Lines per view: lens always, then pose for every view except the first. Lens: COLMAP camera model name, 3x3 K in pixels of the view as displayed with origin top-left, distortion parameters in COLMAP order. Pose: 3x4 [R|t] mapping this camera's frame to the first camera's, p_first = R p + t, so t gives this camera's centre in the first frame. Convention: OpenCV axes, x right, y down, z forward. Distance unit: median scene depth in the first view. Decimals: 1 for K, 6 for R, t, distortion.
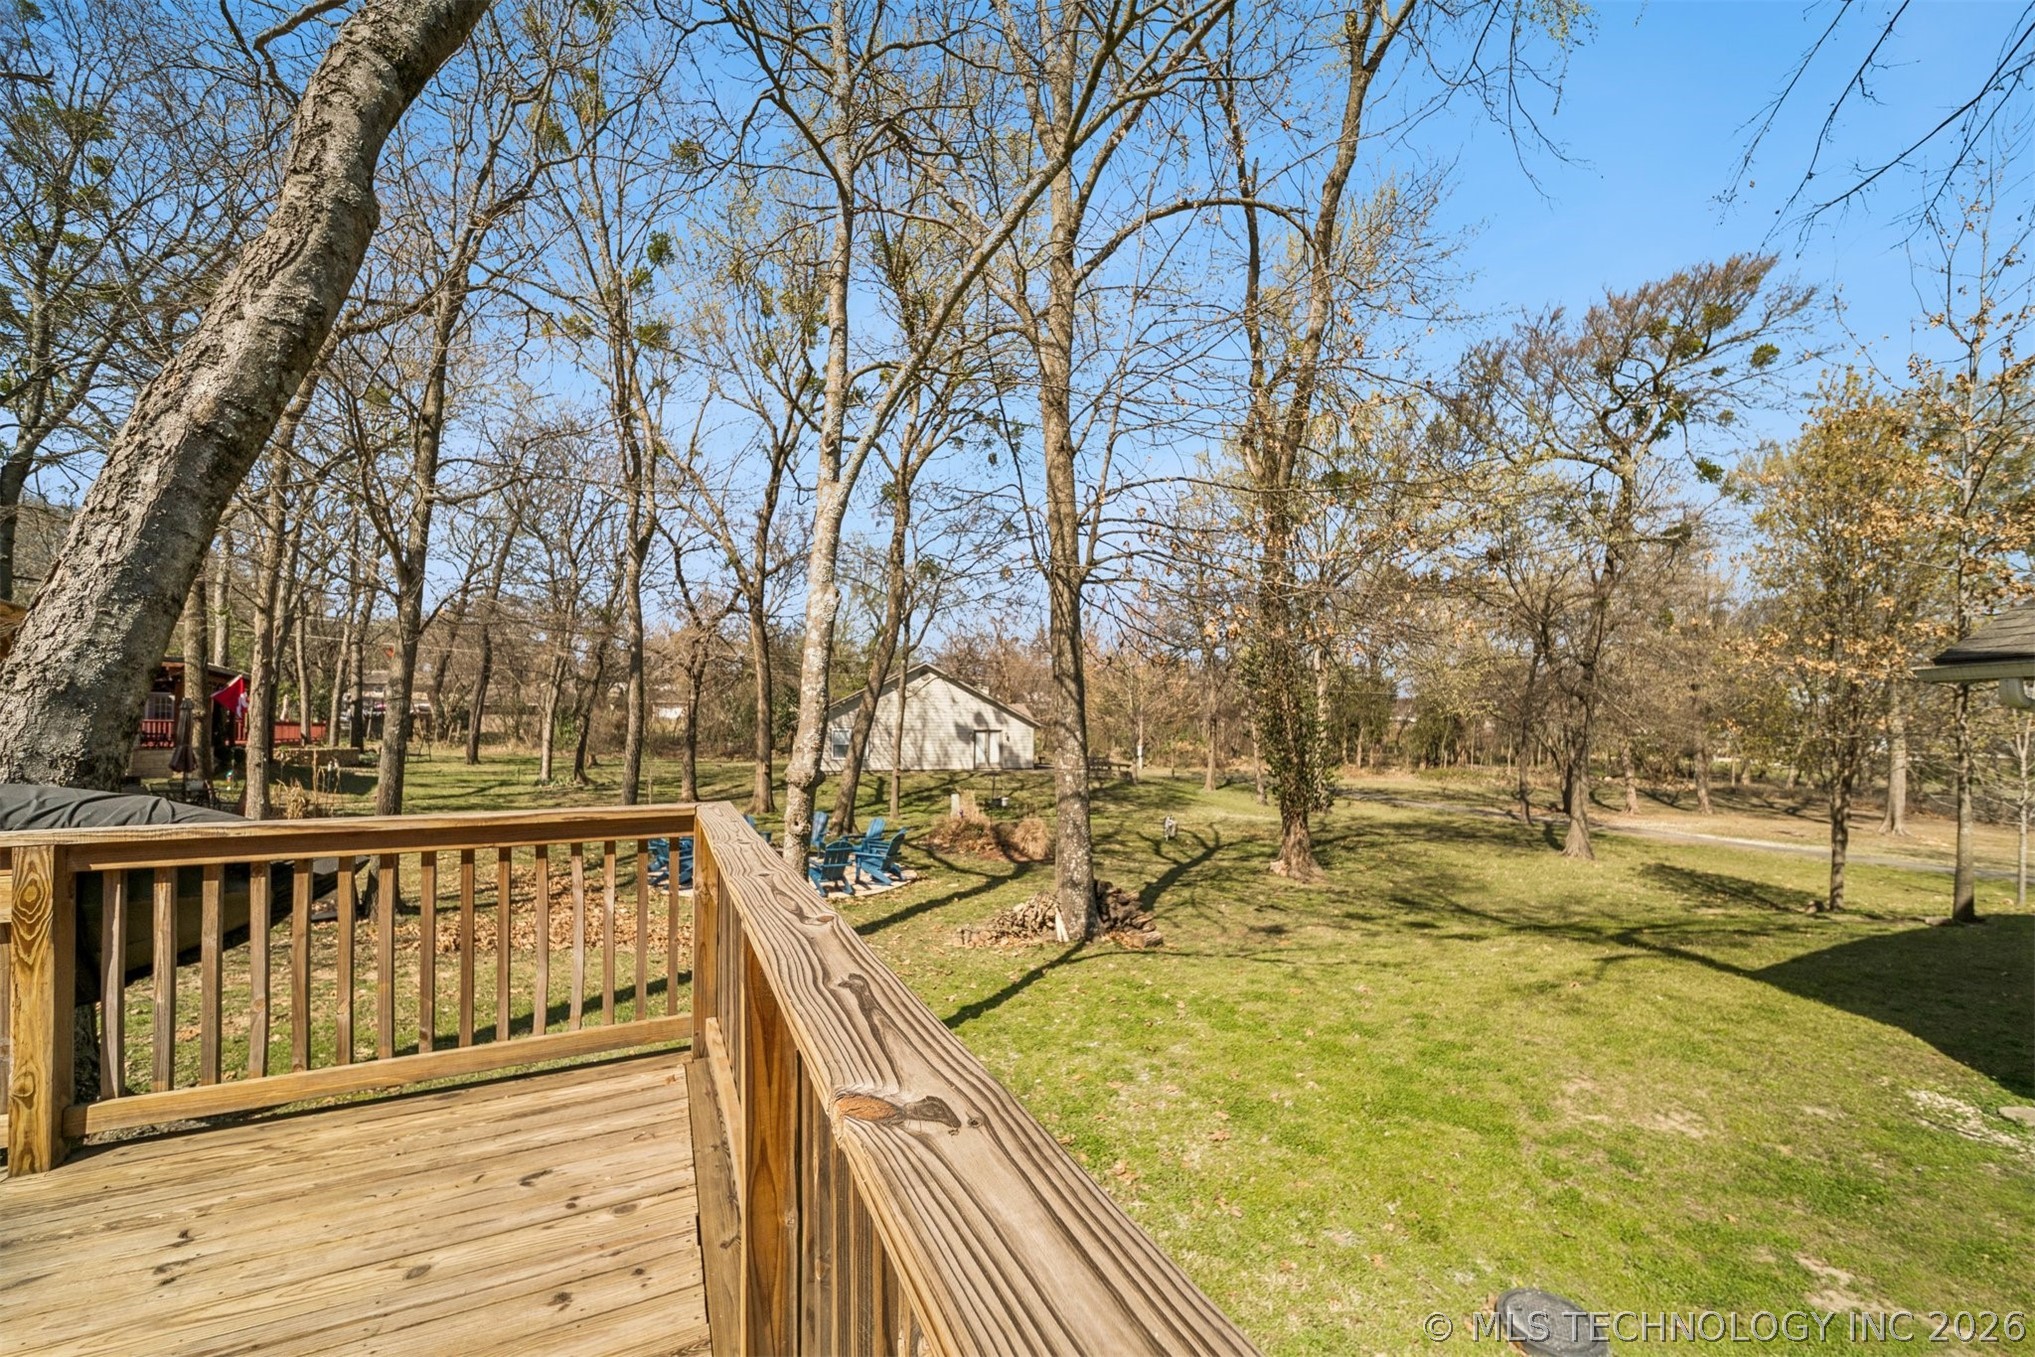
lens RADIAL K [[735.4, 0, 1000.8], [0, 735.4, 717.4], [0, 0, 1]] dist [-0.002349, 0.000064]
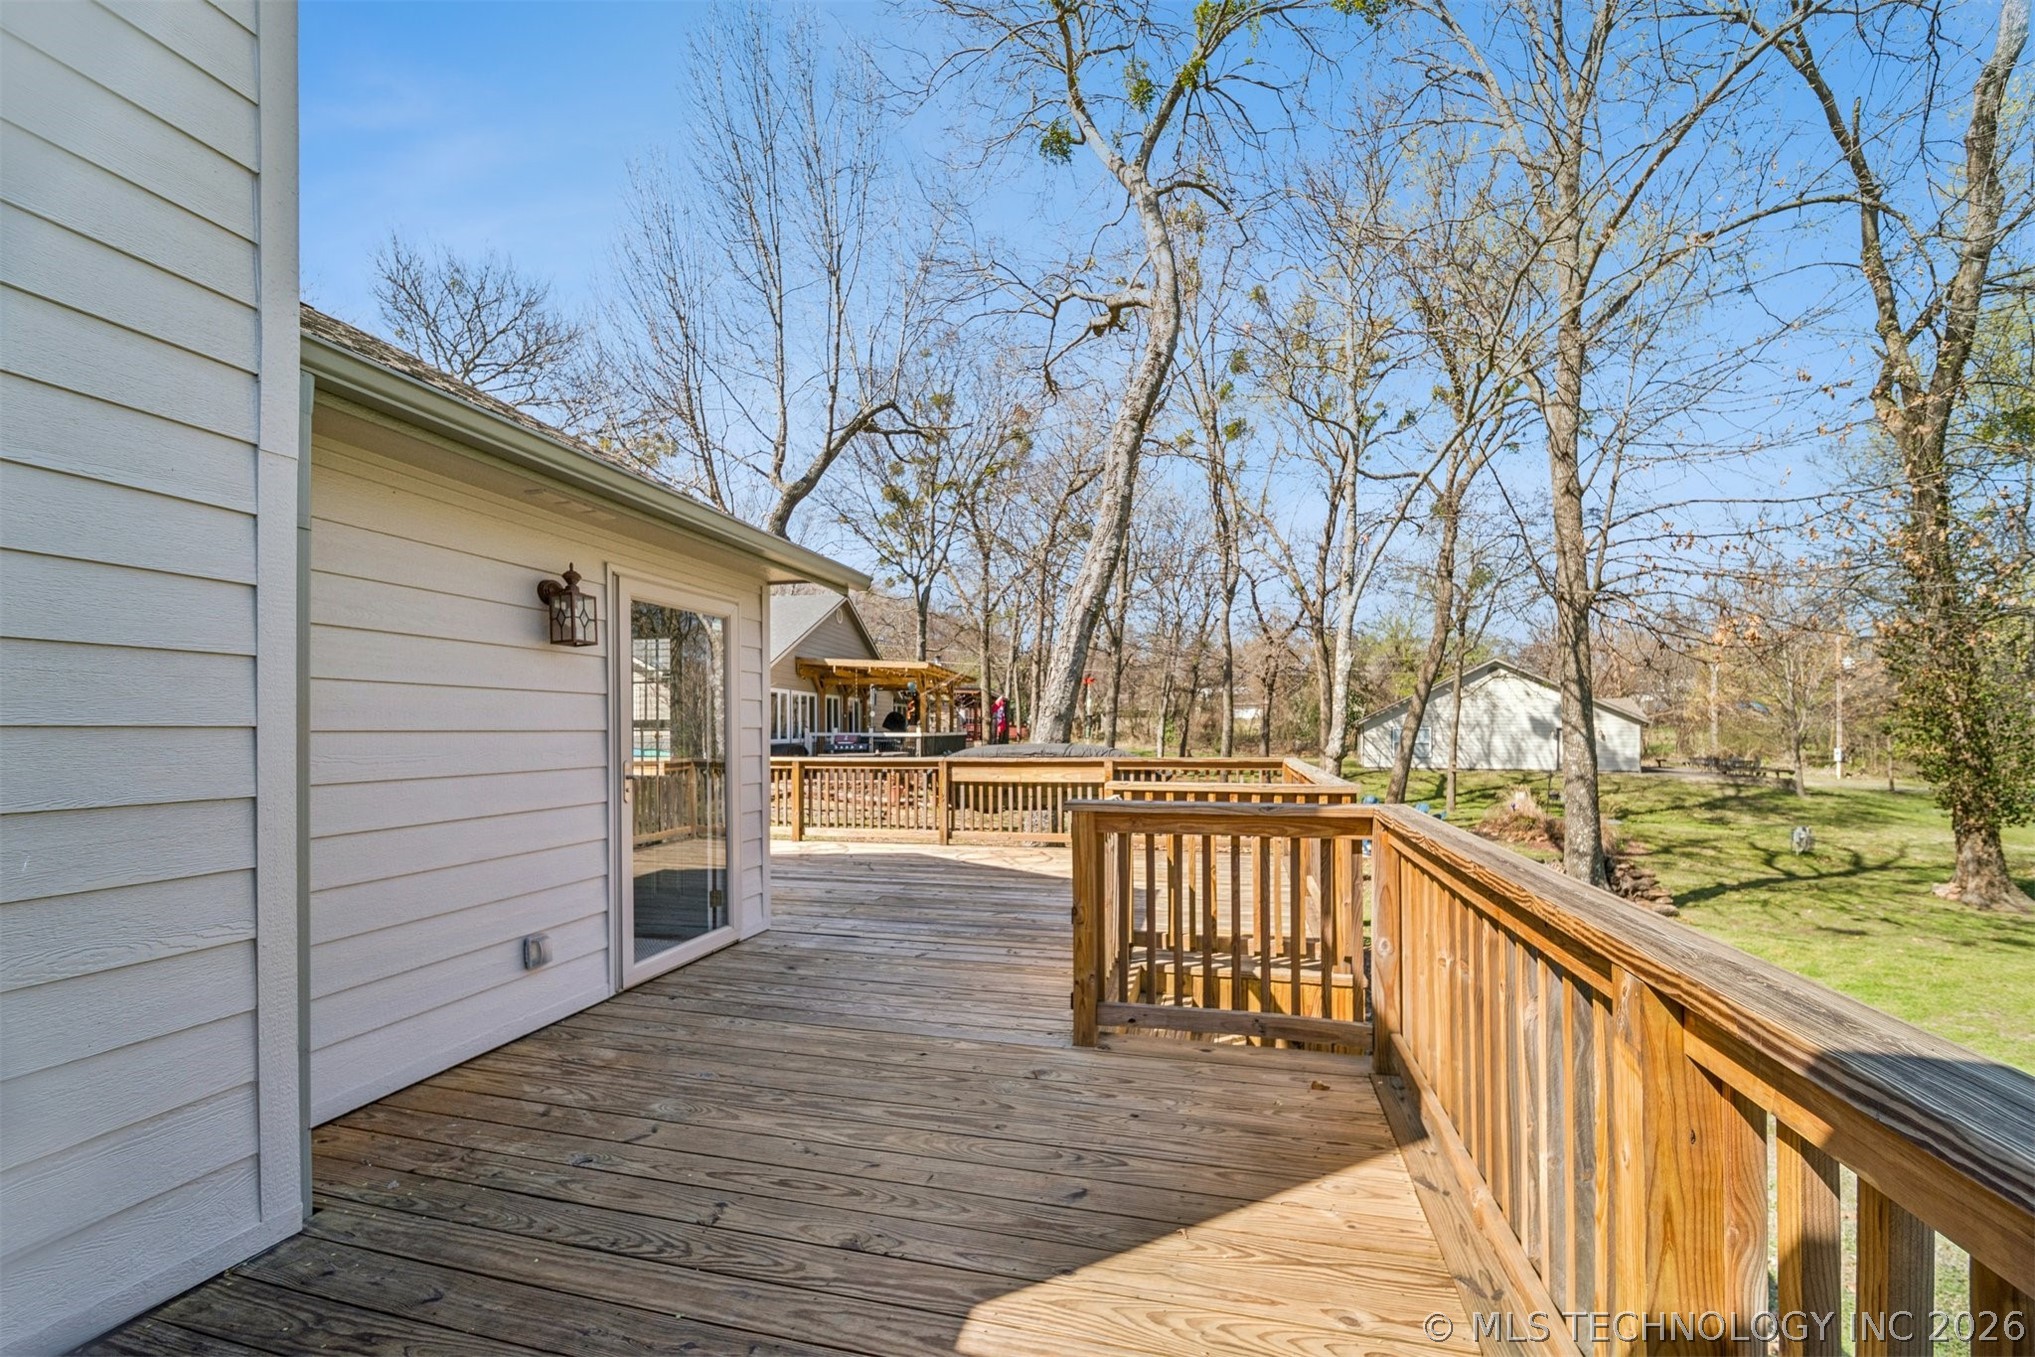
lens RADIAL K [[699.6, 0, 1066.4], [0, 699.6, 720.3], [0, 0, 1]] dist [-0.001854, -0.000052]
pose [[0.782152, -0.011440, -0.622982, 0.071684], [0.014637, 0.999893, 0.000017, -0.003042], [0.622915, -0.009132, 0.782236, -0.191897]]
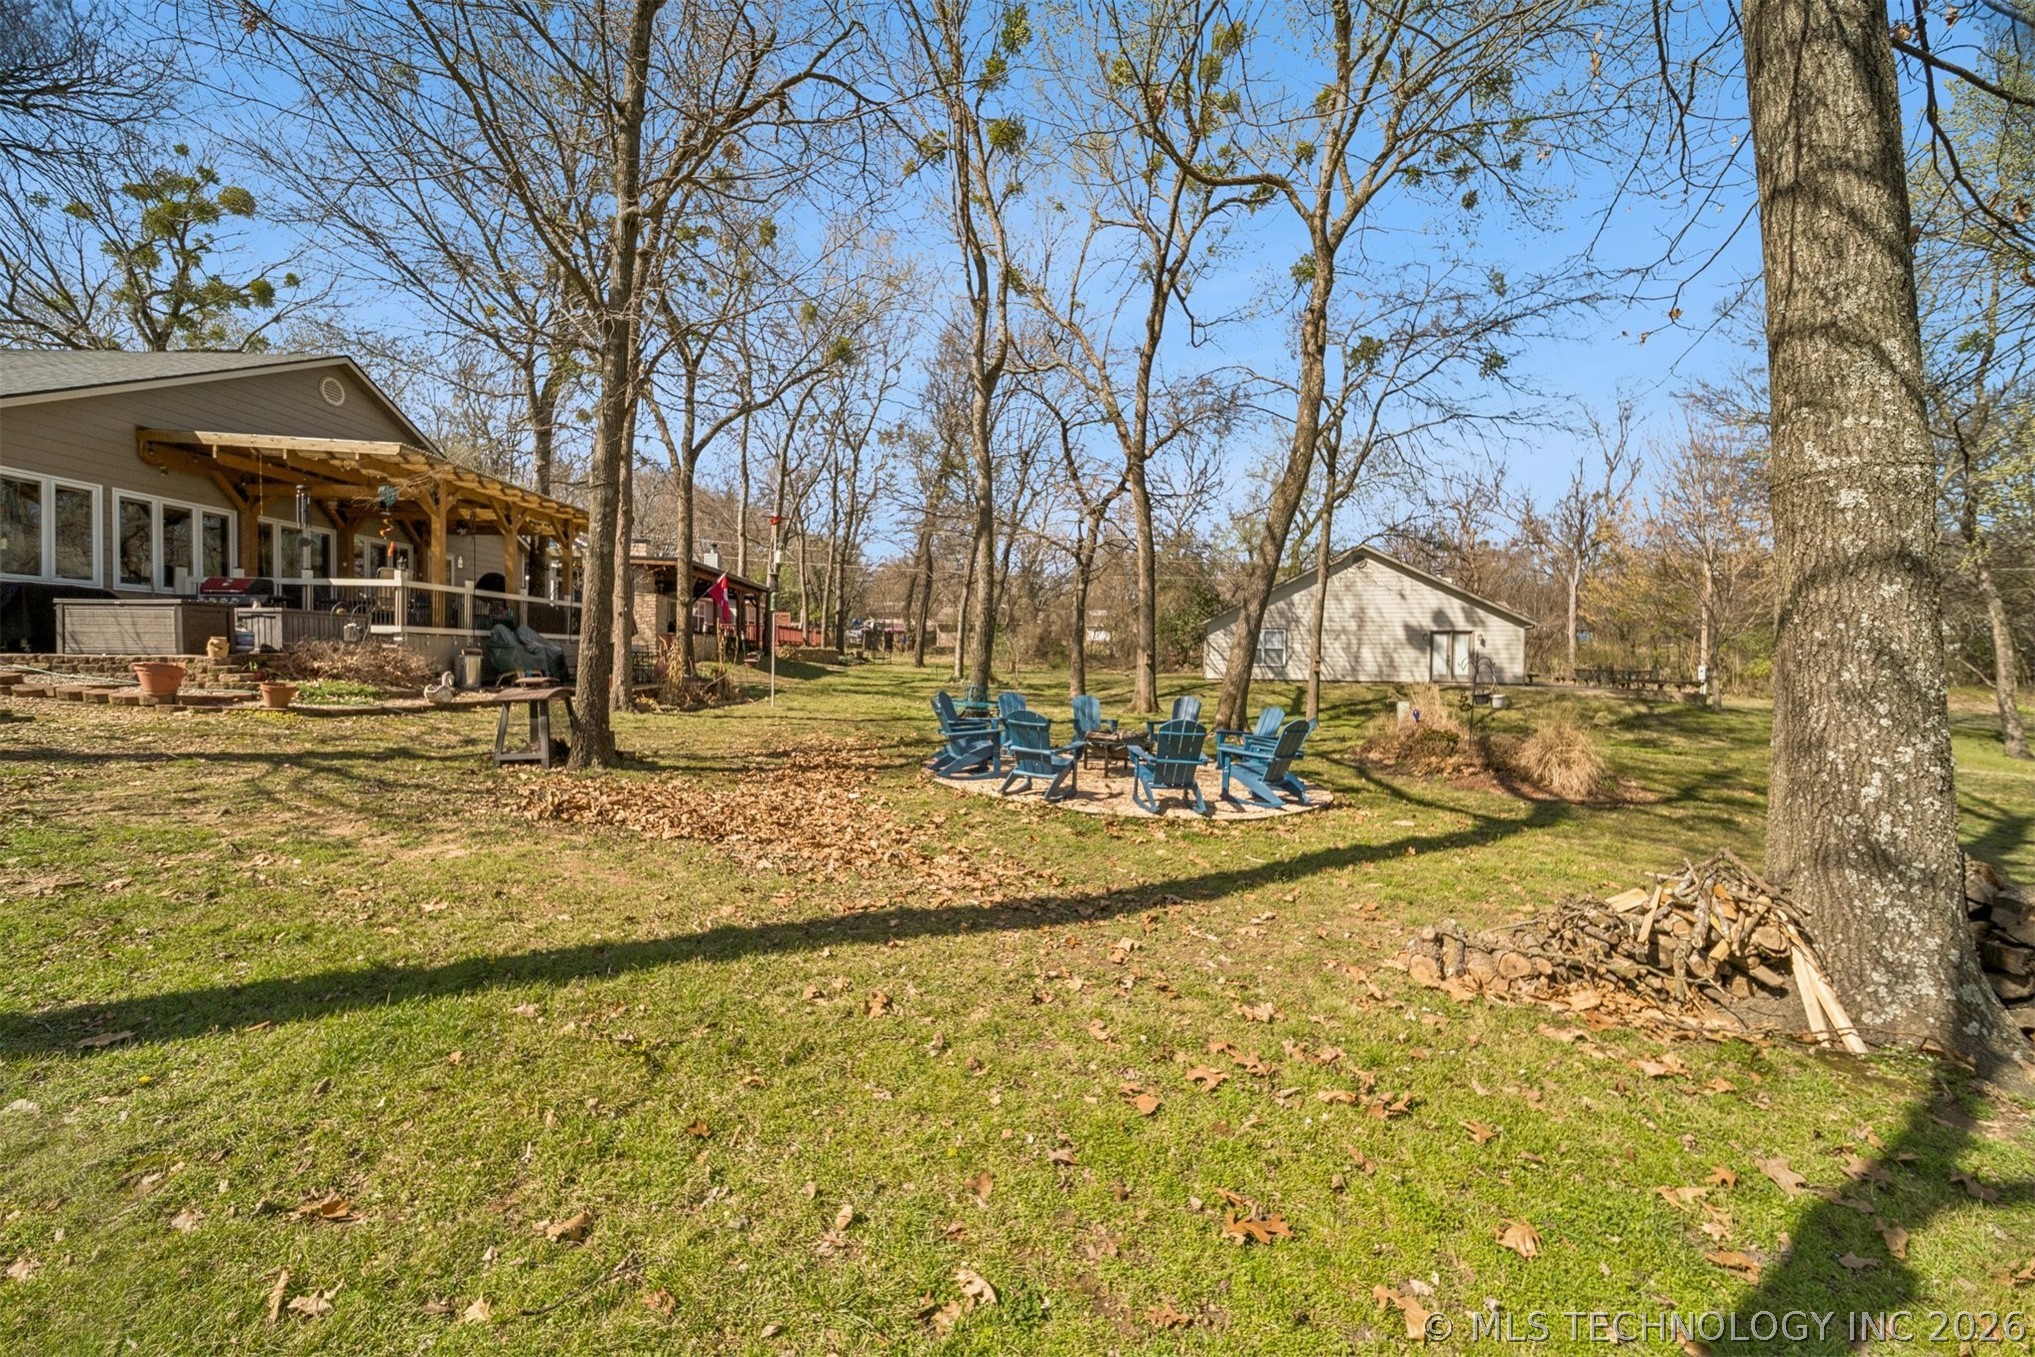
lens RADIAL K [[735.4, 0, 1023.1], [0, 735.4, 649.0], [0, 0, 1]] dist [-0.002349, 0.000064]
pose [[0.858947, 0.005421, -0.512036, -0.022150], [-0.003247, 0.999982, 0.005141, 0.073014], [0.512054, -0.002753, 0.858949, 0.292803]]
